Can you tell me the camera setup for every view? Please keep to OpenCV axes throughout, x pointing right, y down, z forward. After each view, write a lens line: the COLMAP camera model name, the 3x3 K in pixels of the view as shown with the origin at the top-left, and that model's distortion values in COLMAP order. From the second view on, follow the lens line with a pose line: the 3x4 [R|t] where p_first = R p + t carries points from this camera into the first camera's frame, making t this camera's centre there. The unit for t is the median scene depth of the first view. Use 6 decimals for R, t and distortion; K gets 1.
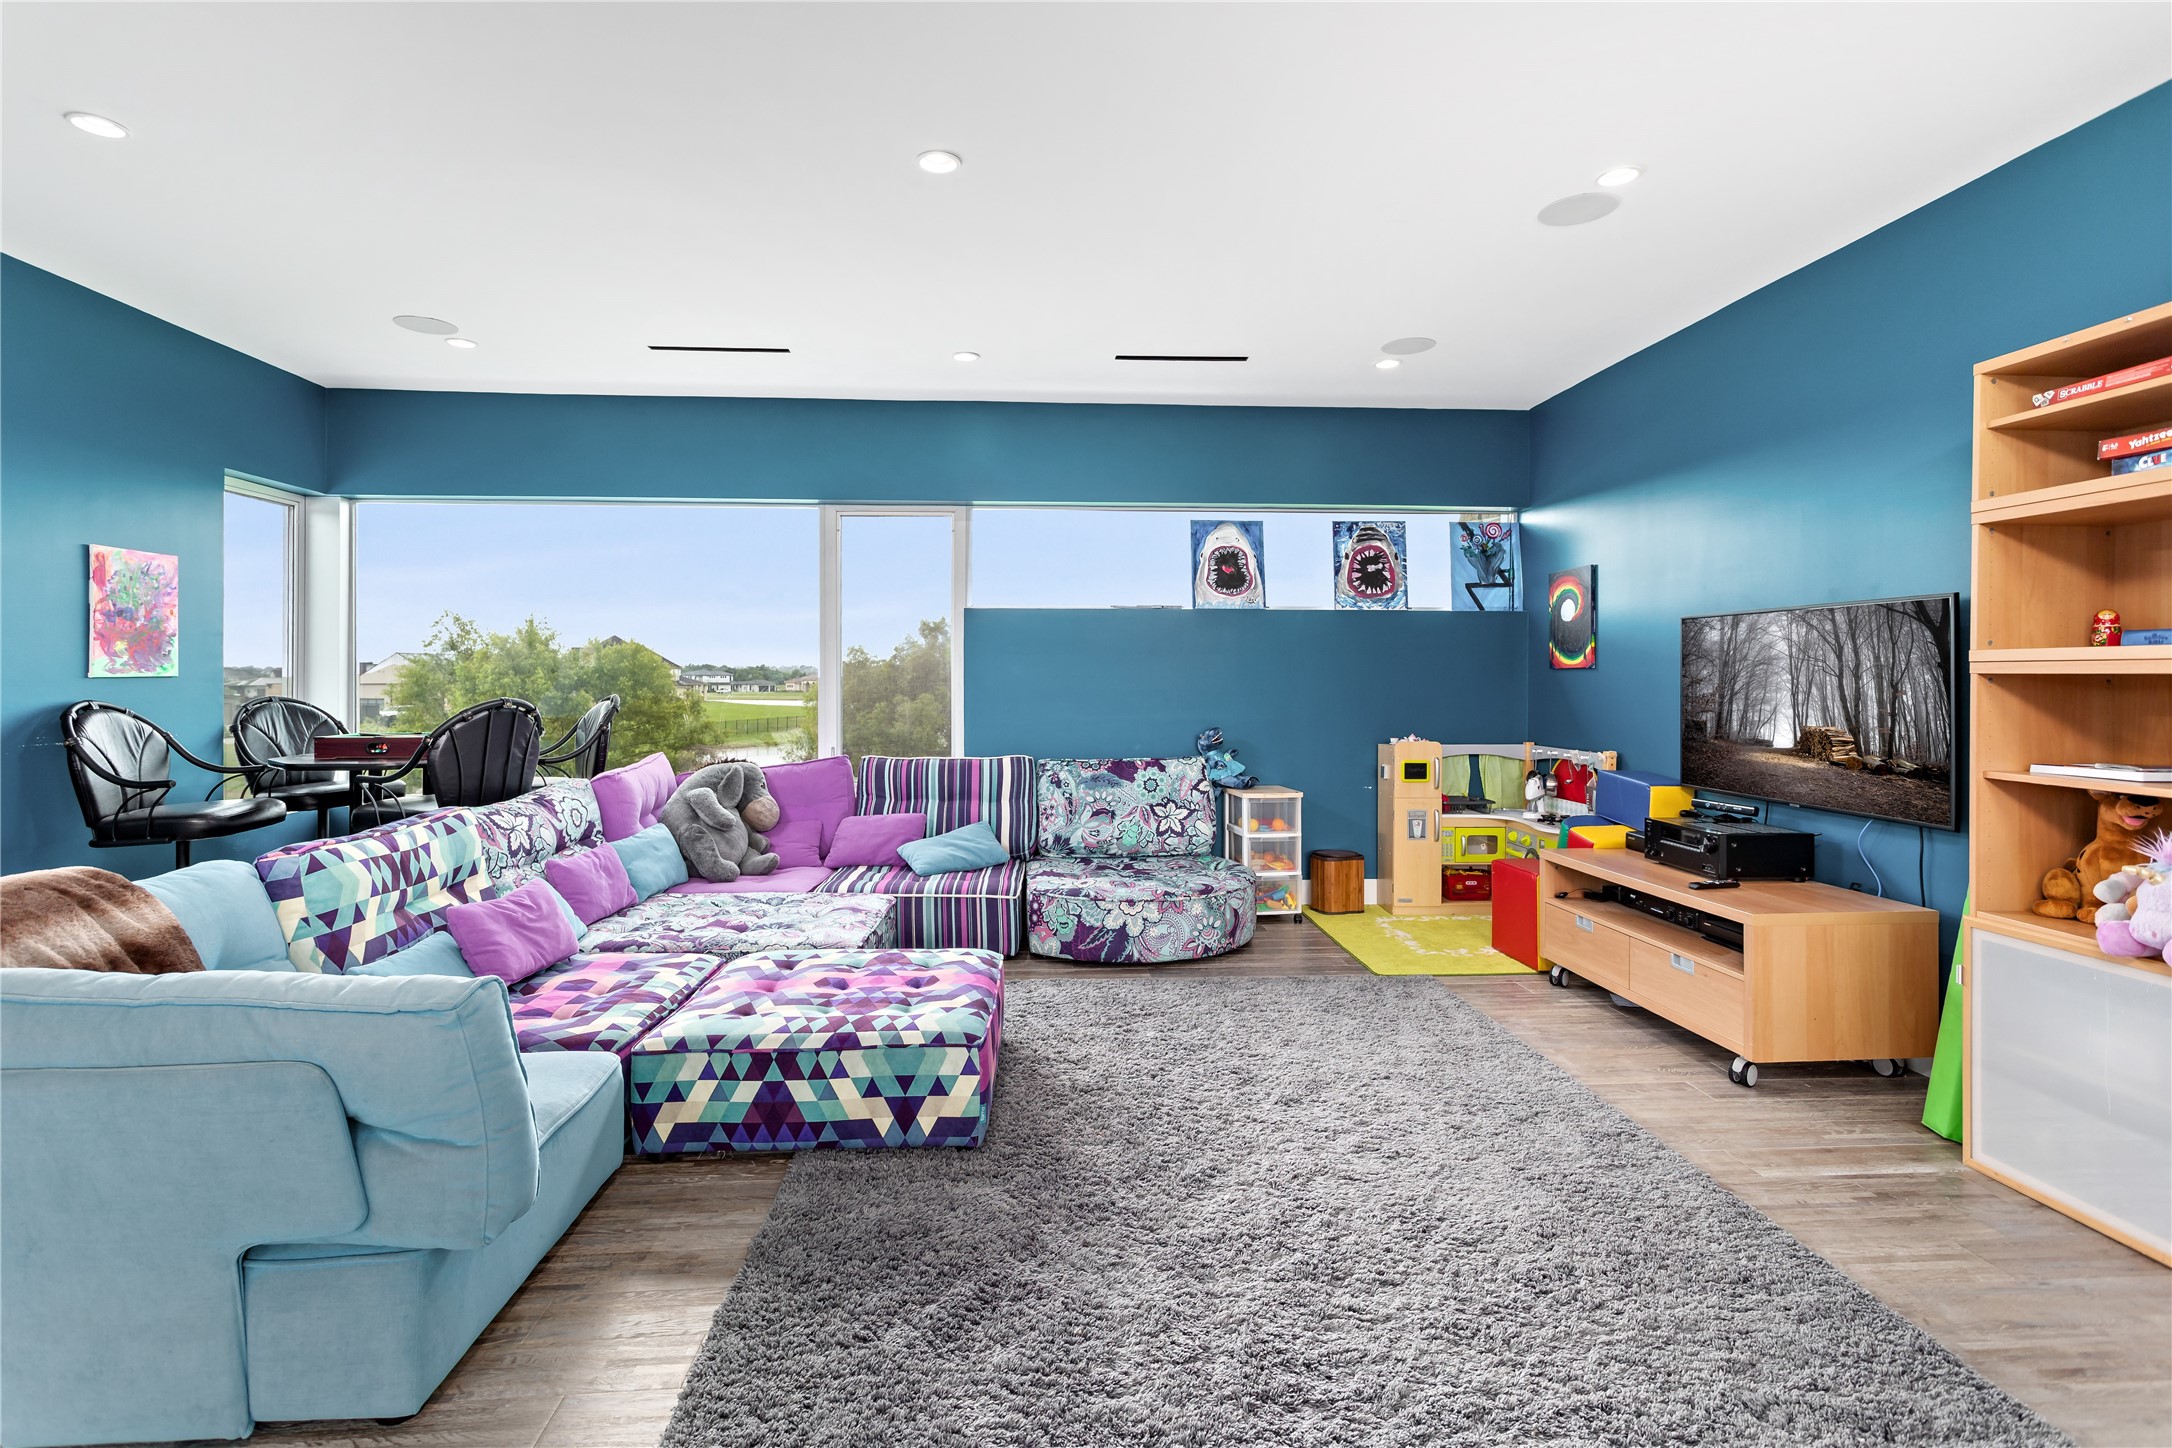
lens RADIAL K [[1061.6, 0, 1082.9], [0, 1061.6, 673.5], [0, 0, 1]] dist [-0.002491, 0.000260]
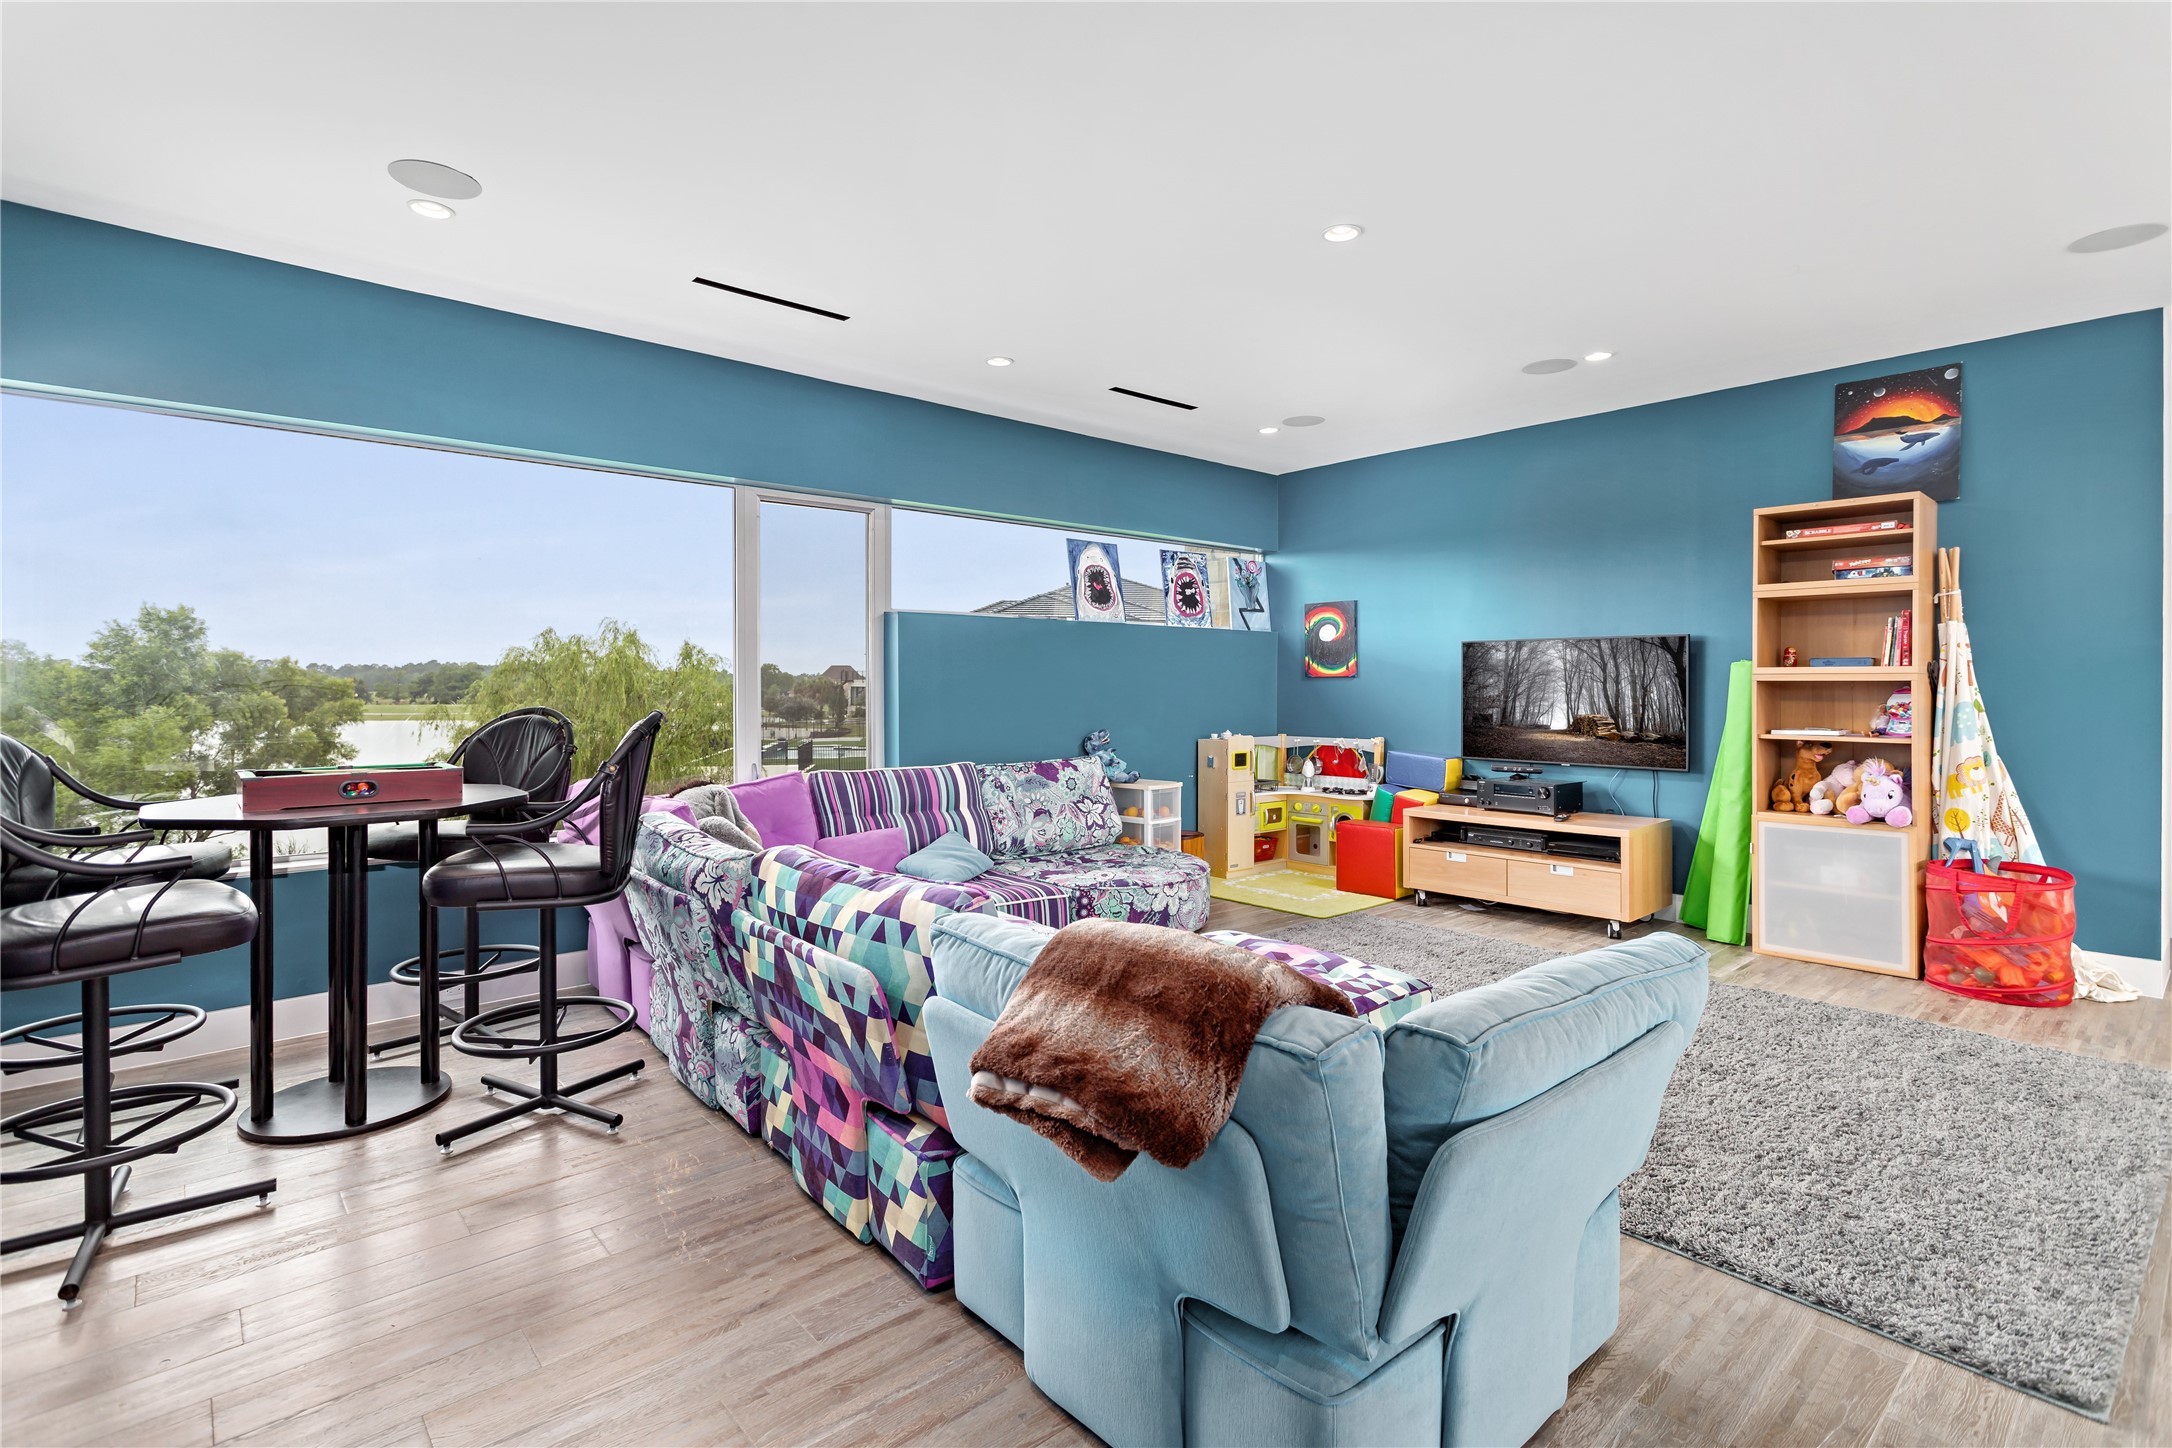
lens RADIAL K [[1053.7, 0, 1087.0], [0, 1053.7, 690.3], [0, 0, 1]] dist [-0.001264, -0.000115]
pose [[0.783386, -0.004308, 0.621520, -0.599611], [-0.001348, 0.999962, 0.008629, 0.000952], [-0.621534, -0.007598, 0.783351, 0.157632]]
